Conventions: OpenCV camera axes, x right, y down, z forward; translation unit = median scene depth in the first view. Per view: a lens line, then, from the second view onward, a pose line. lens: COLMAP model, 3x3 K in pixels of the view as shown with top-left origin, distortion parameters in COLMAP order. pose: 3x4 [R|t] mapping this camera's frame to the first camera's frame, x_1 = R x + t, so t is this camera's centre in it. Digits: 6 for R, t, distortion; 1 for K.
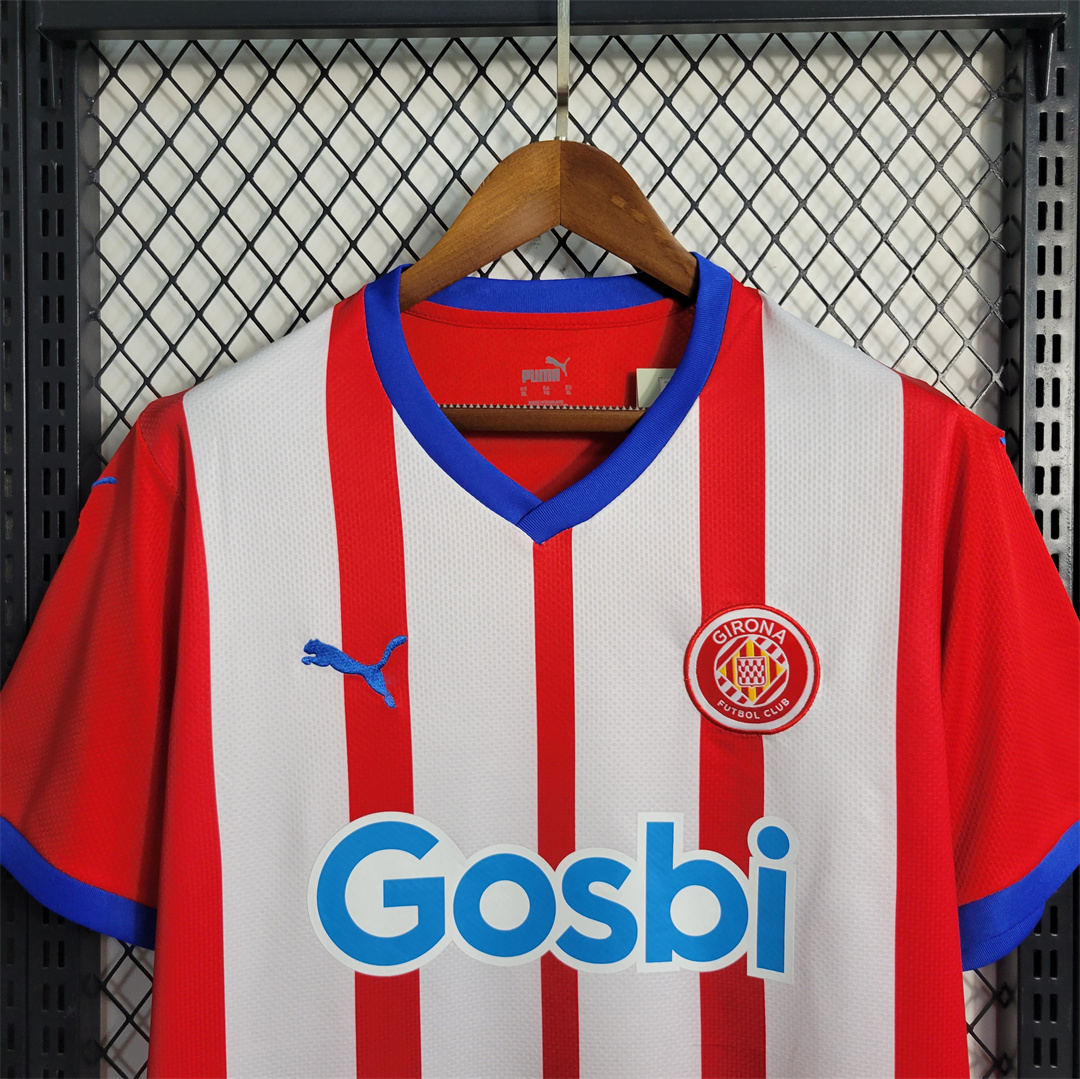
lens RADIAL K [[1084.2, 0, 535.4], [0, 1084.2, 544.5], [0, 0, 1]] dist [0.007839, 0.018453]
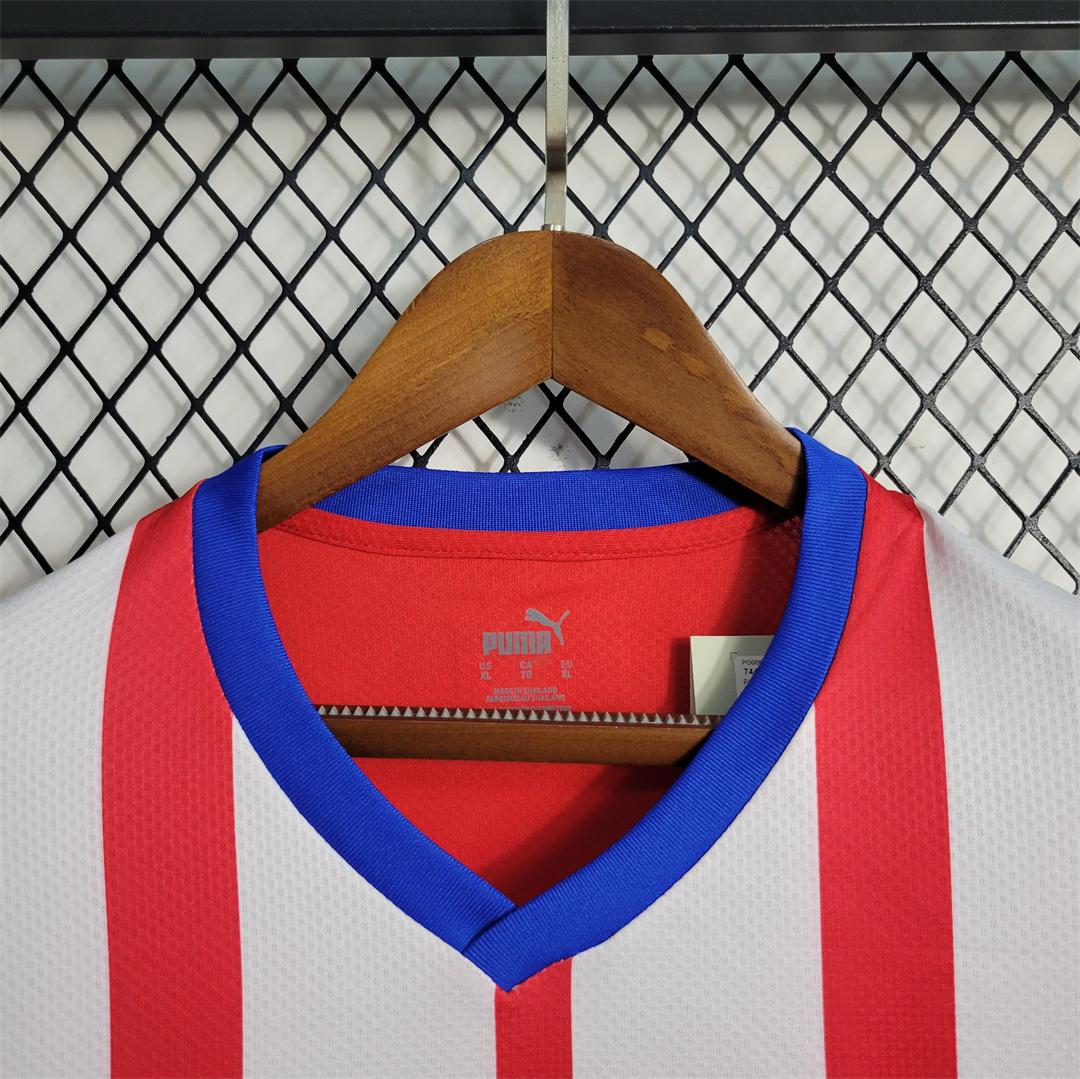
lens RADIAL K [[1084.2, 0, 535.4], [0, 1084.2, 544.5], [0, 0, 1]] dist [0.007839, 0.018453]
pose [[0.999979, 0.006010, -0.002439, 0.016132], [-0.006219, 0.995254, -0.097116, -0.154430], [0.001843, 0.097129, 0.995270, 0.450511]]
